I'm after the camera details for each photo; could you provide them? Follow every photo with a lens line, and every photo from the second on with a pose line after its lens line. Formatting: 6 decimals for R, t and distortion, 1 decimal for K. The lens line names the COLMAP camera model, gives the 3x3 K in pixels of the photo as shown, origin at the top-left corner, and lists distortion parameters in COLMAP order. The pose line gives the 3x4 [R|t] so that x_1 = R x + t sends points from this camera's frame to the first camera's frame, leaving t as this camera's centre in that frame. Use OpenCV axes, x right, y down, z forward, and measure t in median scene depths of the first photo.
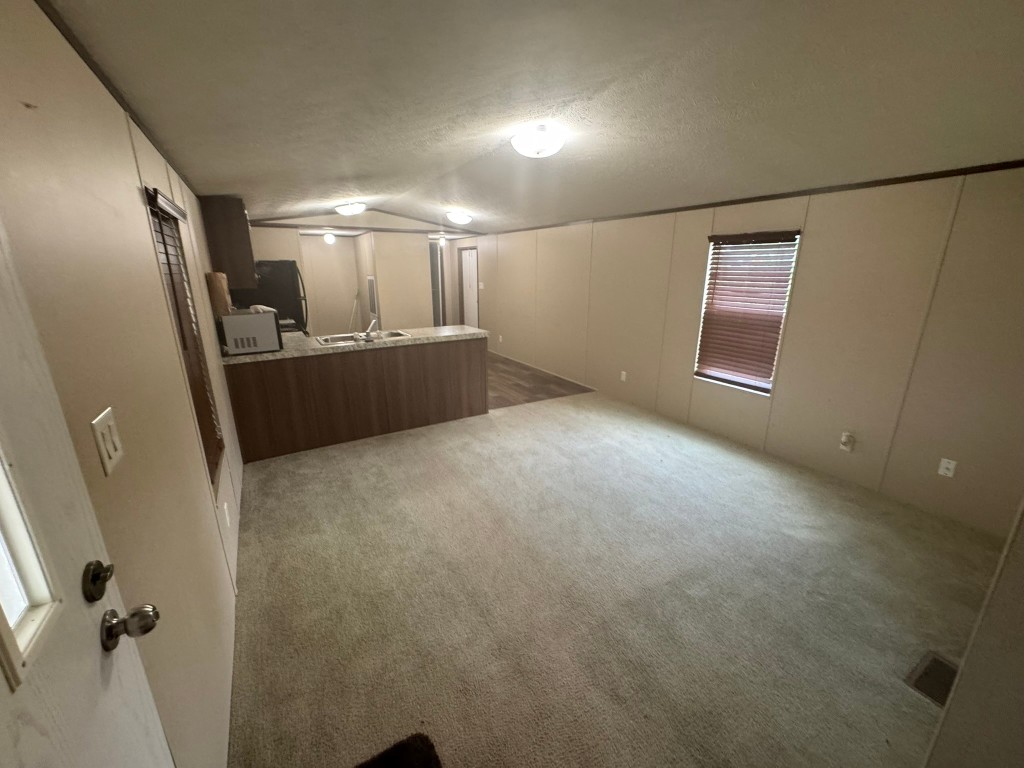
lens RADIAL K [[412.5, 0, 509.9], [0, 412.5, 385.9], [0, 0, 1]] dist [0.013776, -0.001244]
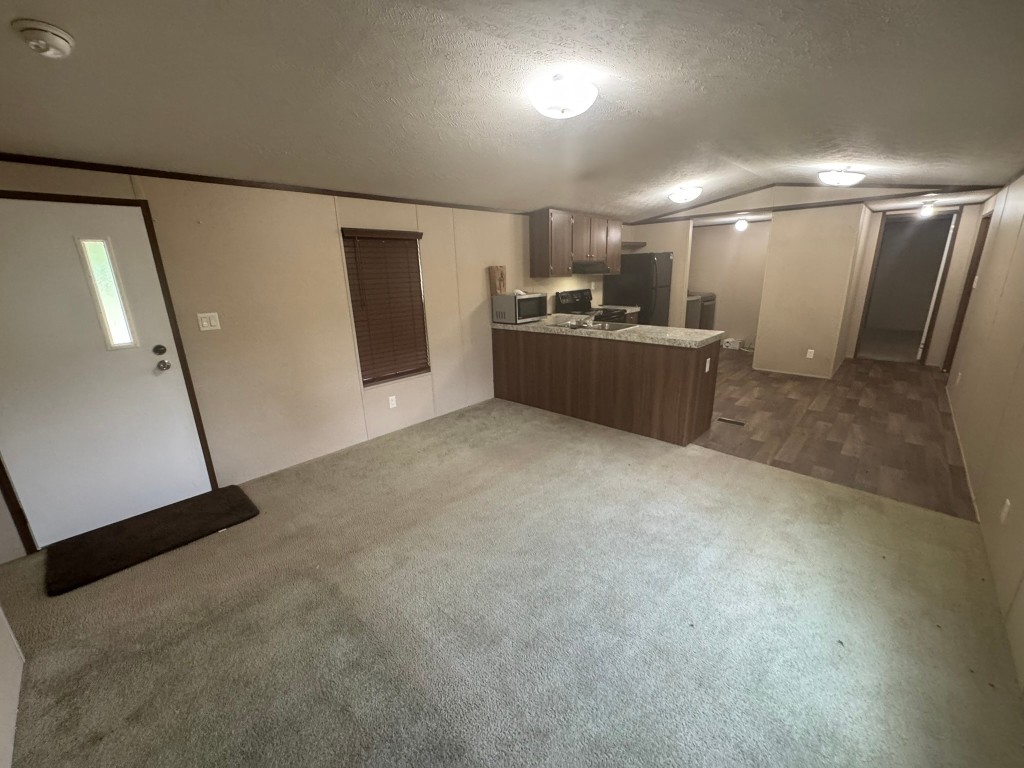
lens RADIAL K [[412.5, 0, 509.8], [0, 412.5, 382.3], [0, 0, 1]] dist [0.013776, -0.001244]
pose [[0.270777, 0.252912, -0.928825, 0.621901], [-0.241521, 0.951857, 0.188774, -0.130776], [0.931851, 0.173215, 0.318825, 0.501270]]
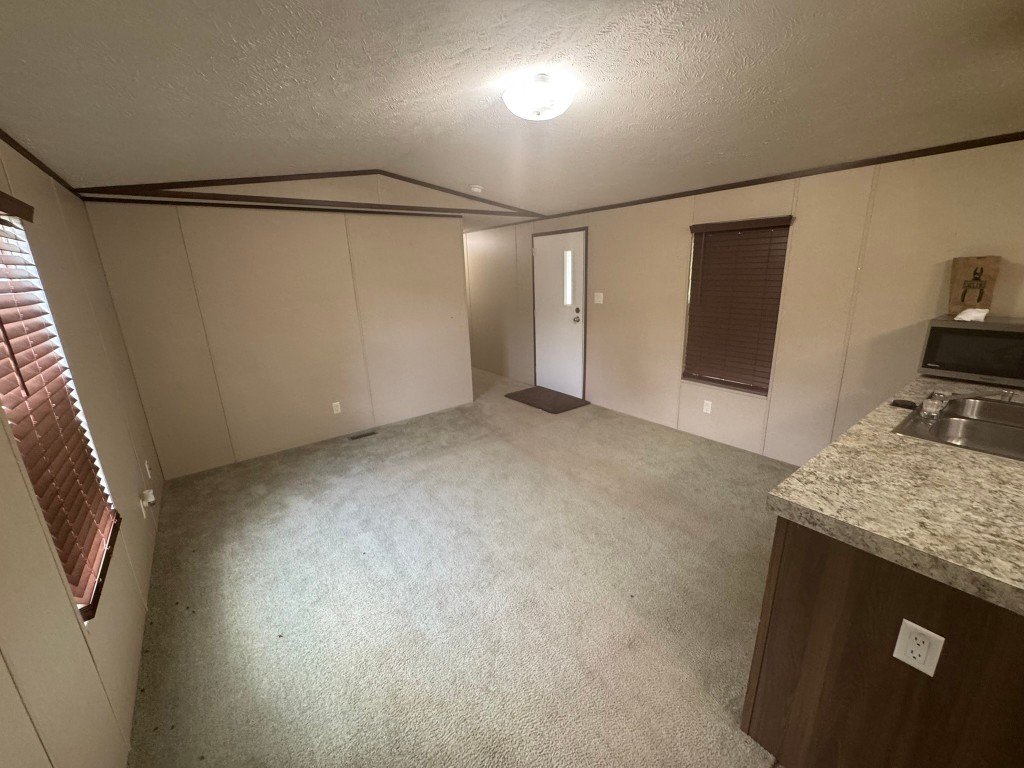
lens RADIAL K [[412.5, 0, 511.4], [0, 412.5, 382.3], [0, 0, 1]] dist [0.013776, -0.001244]
pose [[-0.992252, 0.059947, -0.108821, 0.163398], [-0.005757, 0.852763, 0.522267, -0.364557], [0.124106, 0.518847, -0.845811, 1.280331]]
